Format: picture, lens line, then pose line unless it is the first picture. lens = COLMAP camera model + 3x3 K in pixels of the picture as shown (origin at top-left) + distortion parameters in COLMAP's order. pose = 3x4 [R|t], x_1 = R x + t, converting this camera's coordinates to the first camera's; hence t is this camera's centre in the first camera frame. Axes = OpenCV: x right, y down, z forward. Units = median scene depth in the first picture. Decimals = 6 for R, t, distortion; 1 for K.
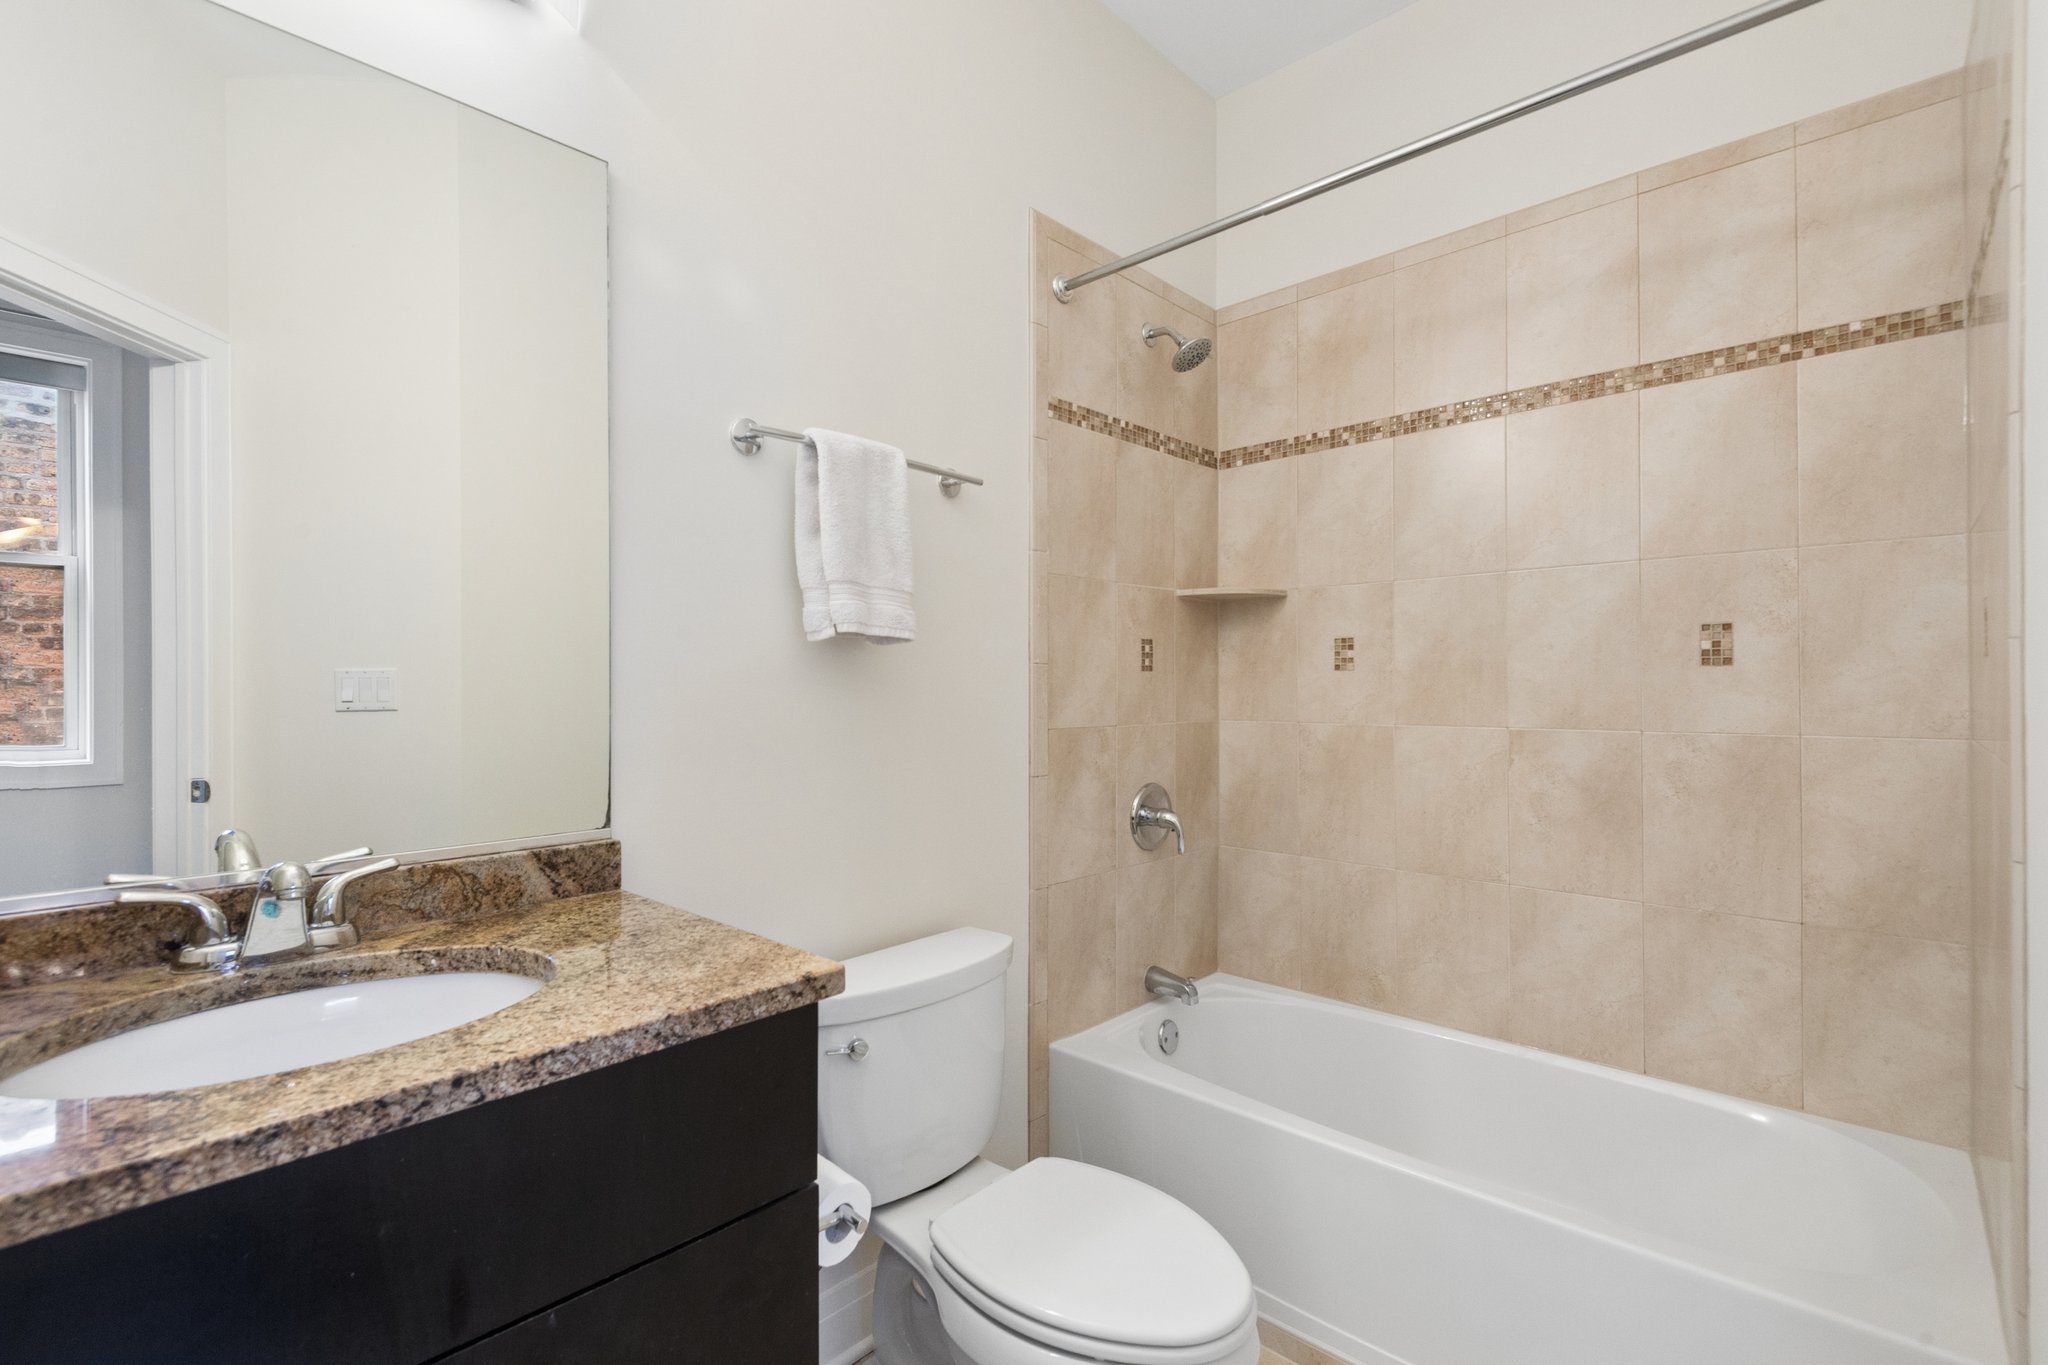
lens RADIAL K [[947.6, 0, 1028.4], [0, 947.6, 684.7], [0, 0, 1]] dist [0.017538, -0.005502]
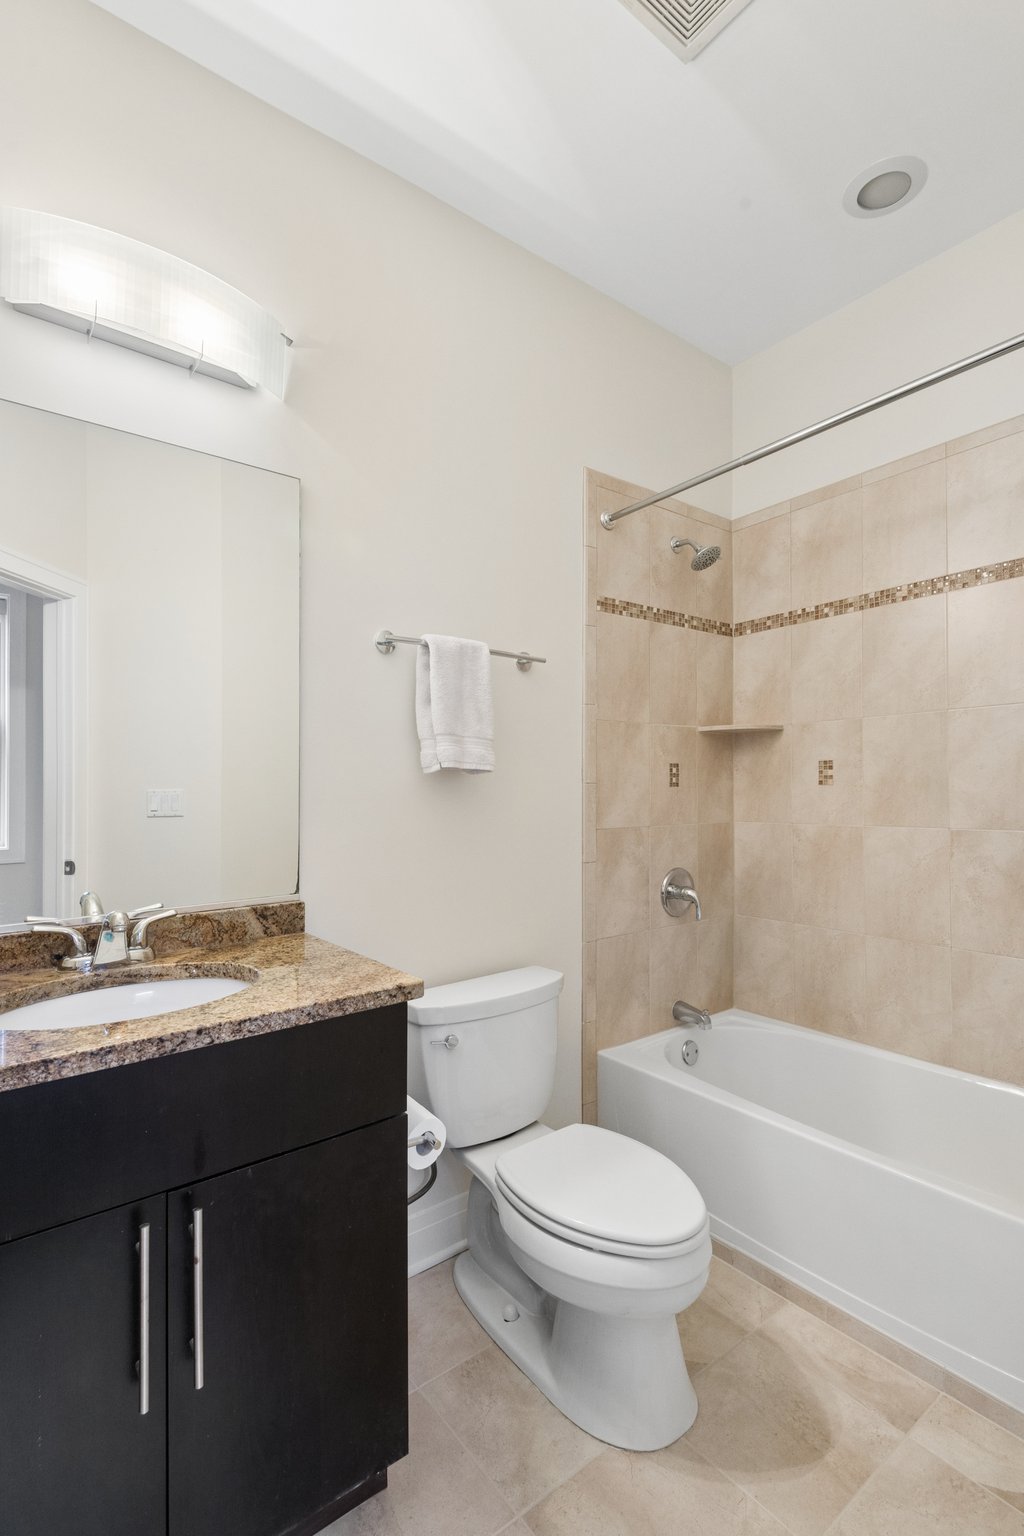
lens RADIAL K [[710.7, 0, 511.6], [0, 710.7, 771.8], [0, 0, 1]] dist [0.017538, -0.005502]
pose [[0.987623, -0.012367, -0.156357, 0.067354], [0.008138, 0.999584, -0.027661, -0.011957], [0.156634, 0.026046, 0.987313, -0.085487]]
